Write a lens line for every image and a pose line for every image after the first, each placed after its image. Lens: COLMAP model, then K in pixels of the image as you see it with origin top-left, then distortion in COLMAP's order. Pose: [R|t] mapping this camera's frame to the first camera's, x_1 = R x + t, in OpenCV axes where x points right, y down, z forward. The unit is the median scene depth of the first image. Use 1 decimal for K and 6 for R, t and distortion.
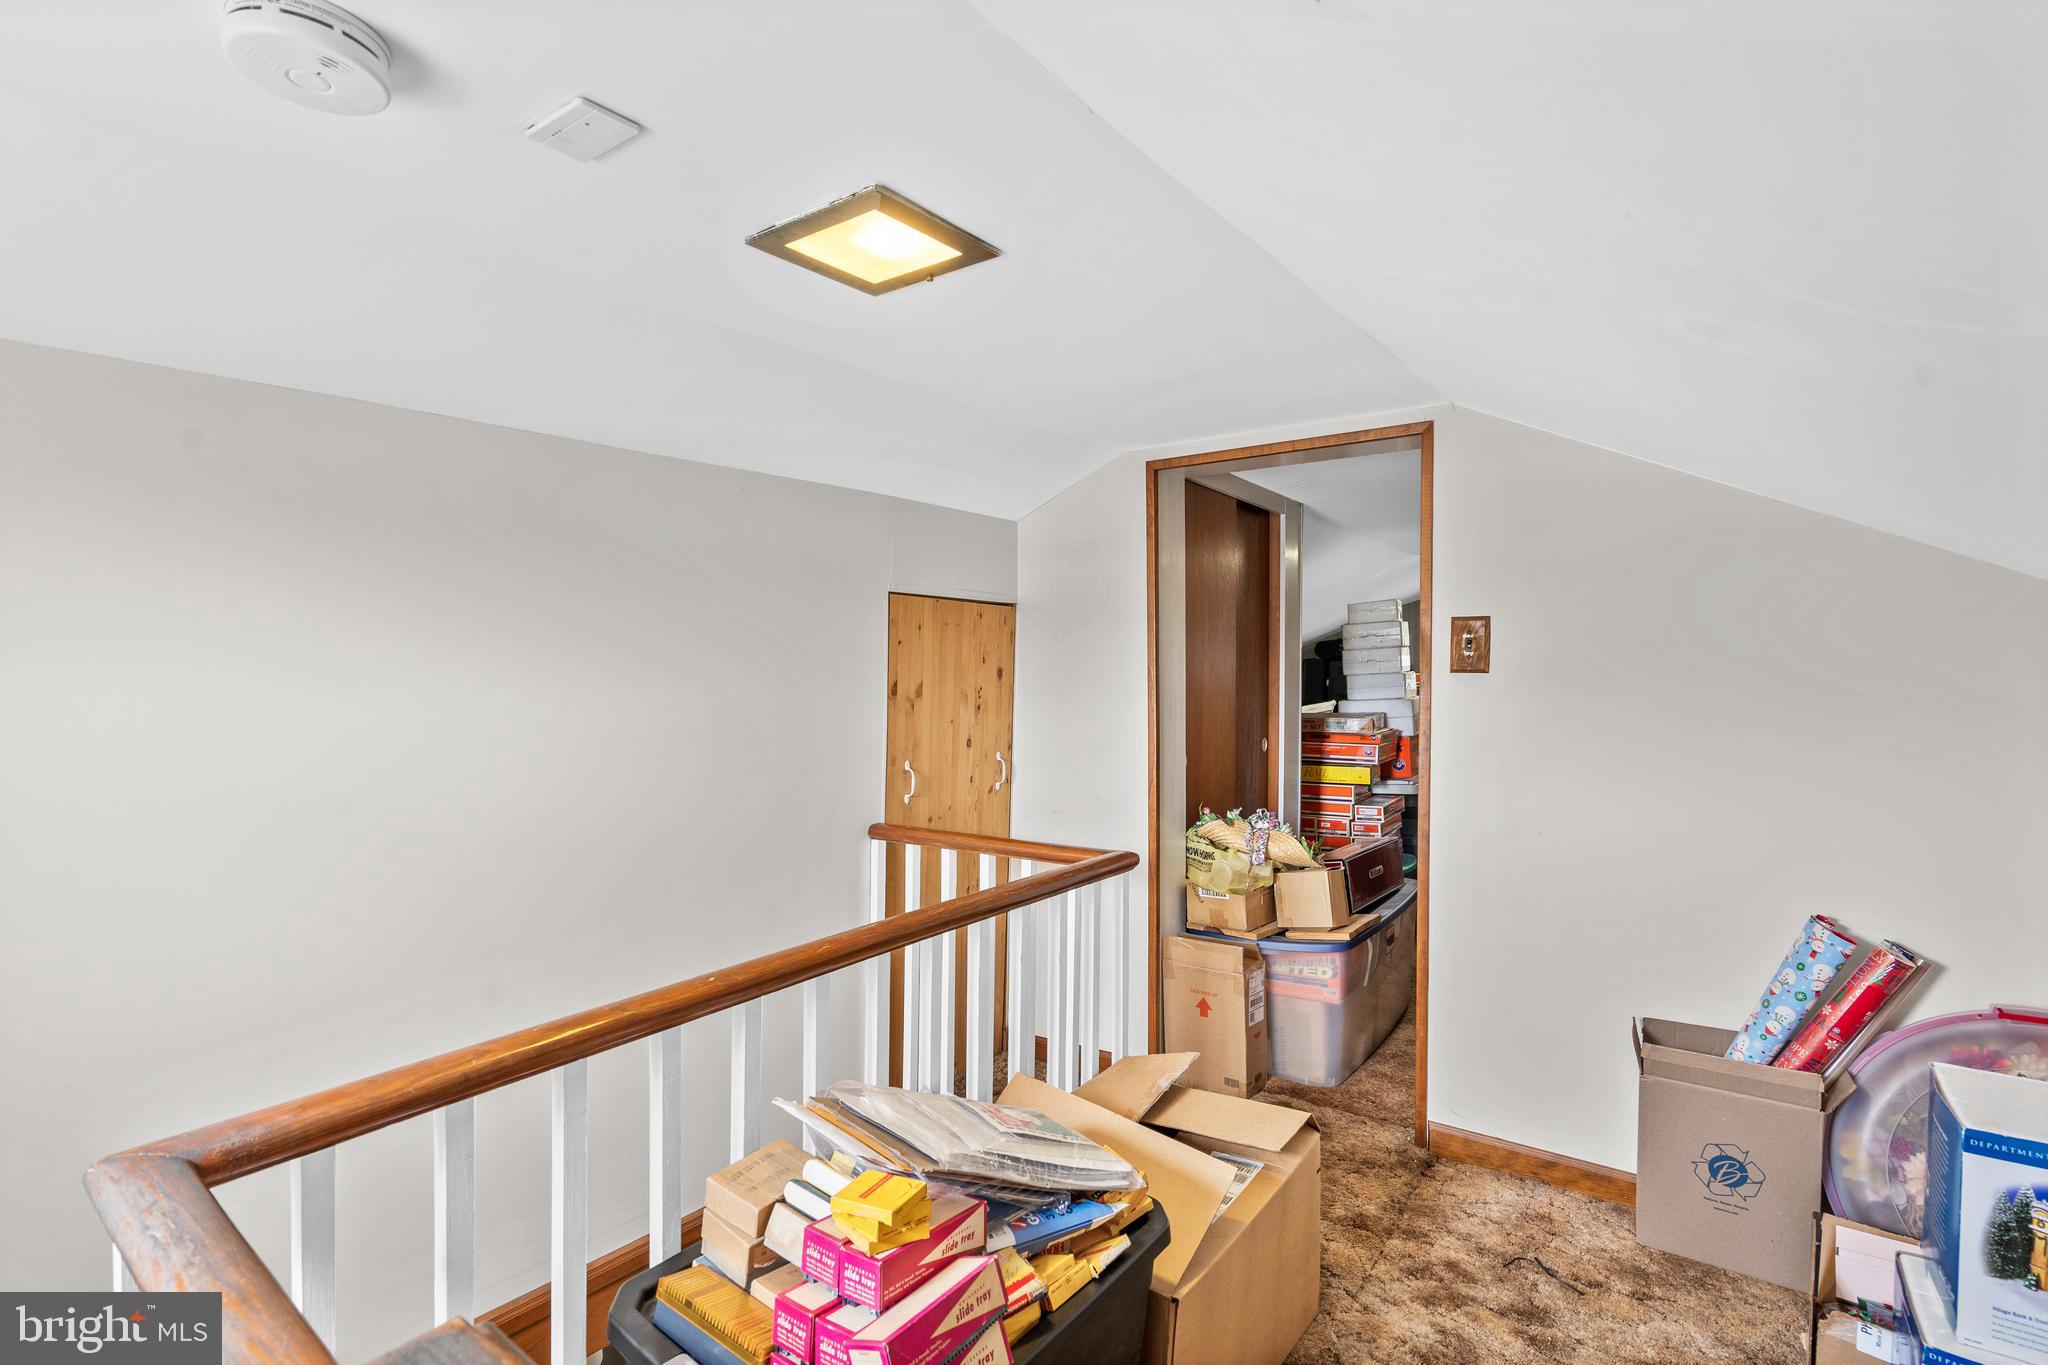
lens RADIAL K [[963.9, 0, 1032.8], [0, 963.9, 683.1], [0, 0, 1]] dist [-0.000836, -0.000241]
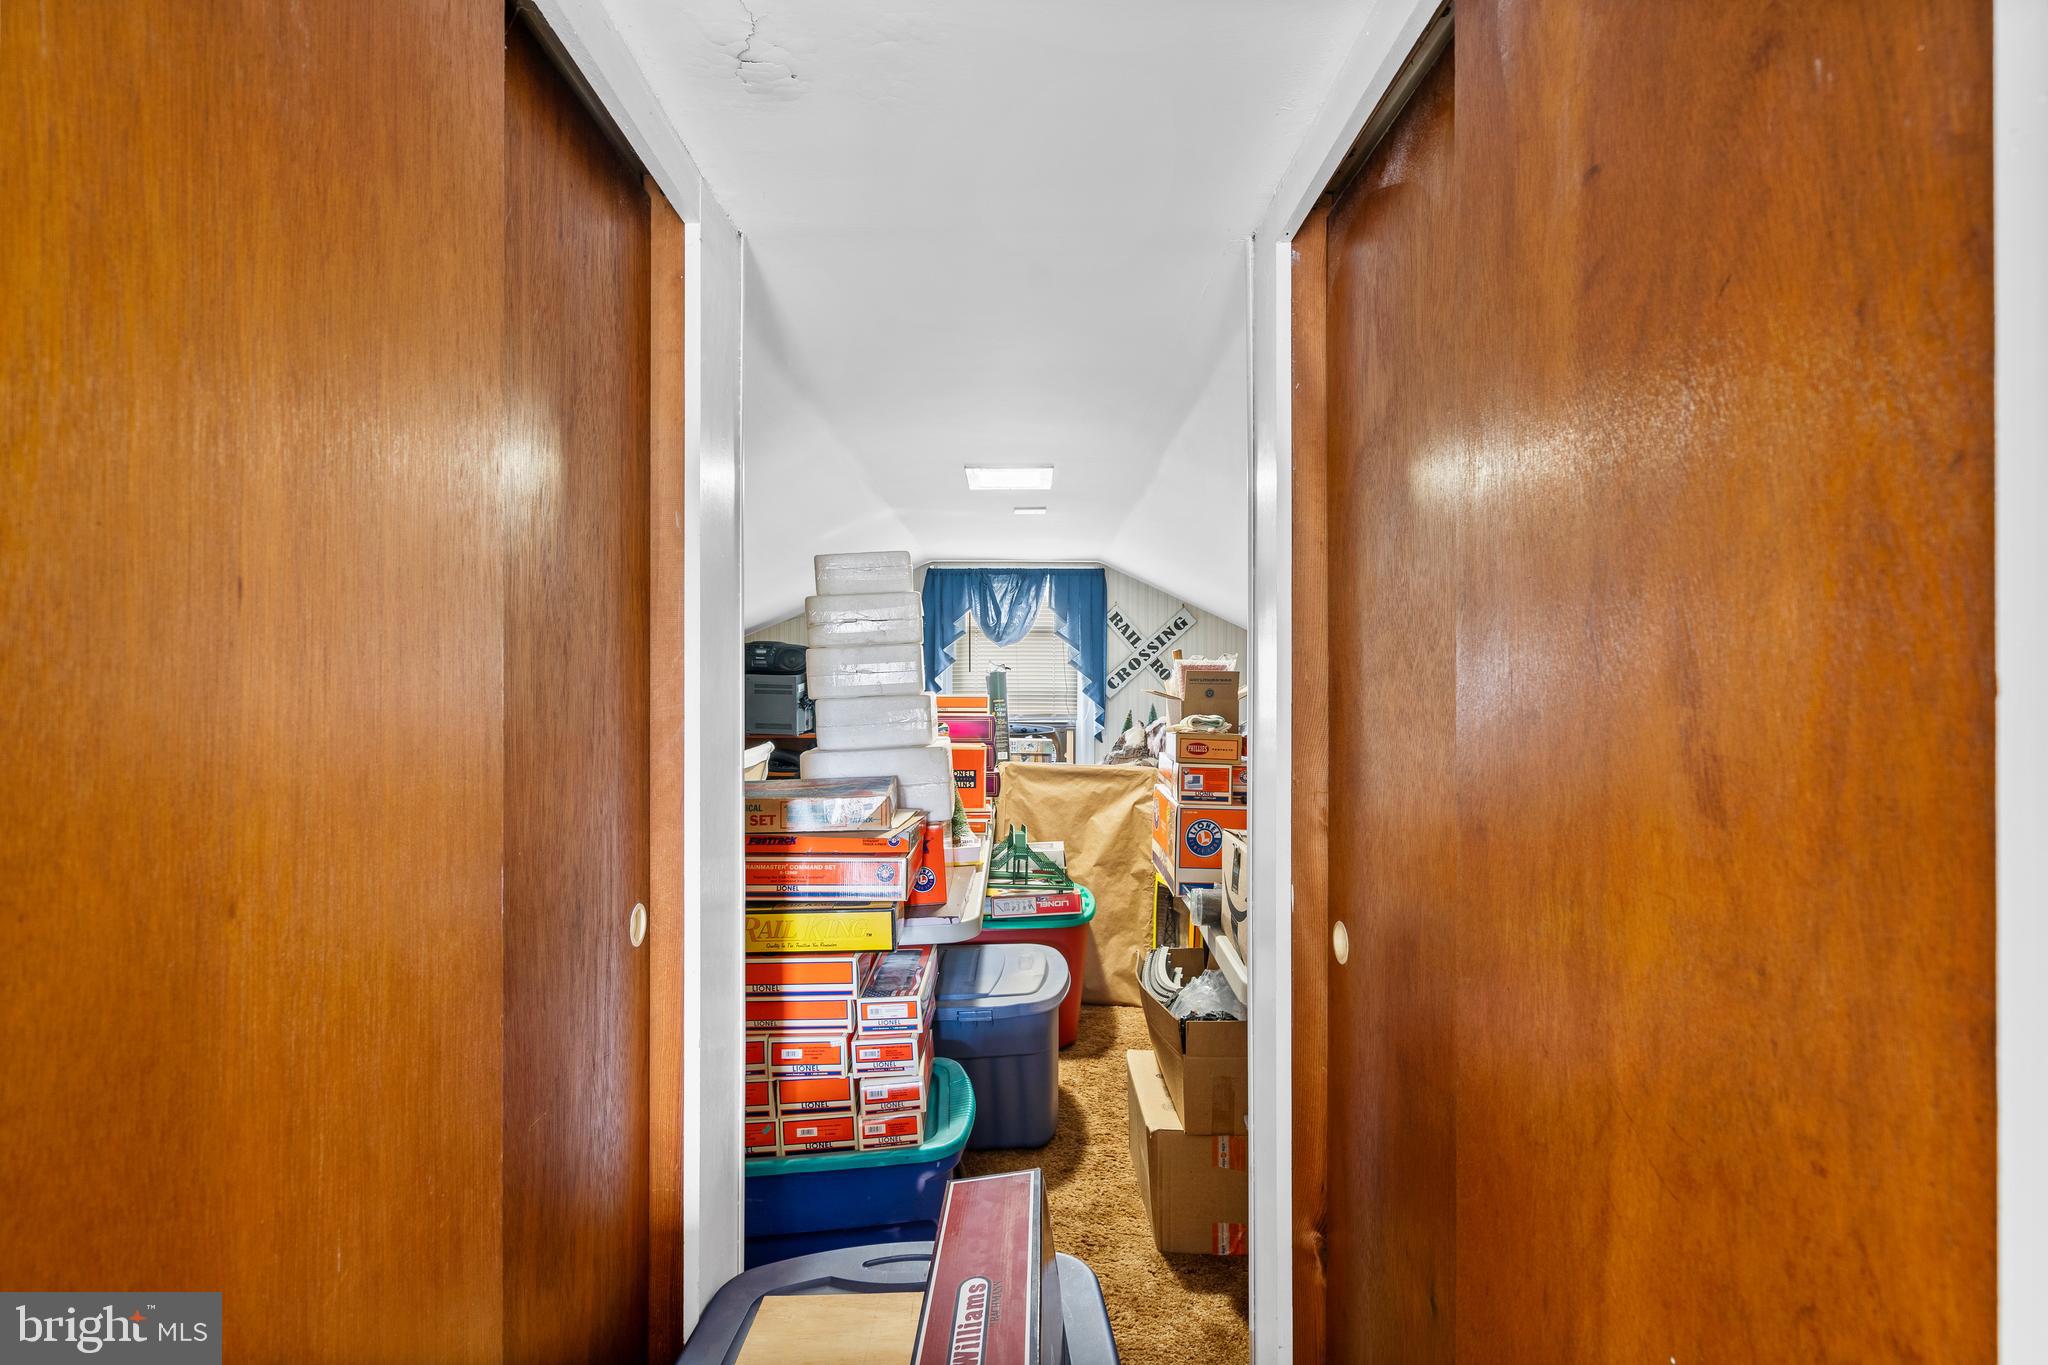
lens RADIAL K [[937.2, 0, 1024.0], [0, 937.2, 682.5], [0, 0, 1]] dist [-0.000436, -0.000222]
pose [[0.820801, 0.010571, 0.571116, 0.147607], [0.008199, 0.999508, -0.030283, -0.004177], [-0.571155, 0.029539, 0.820310, 0.591162]]
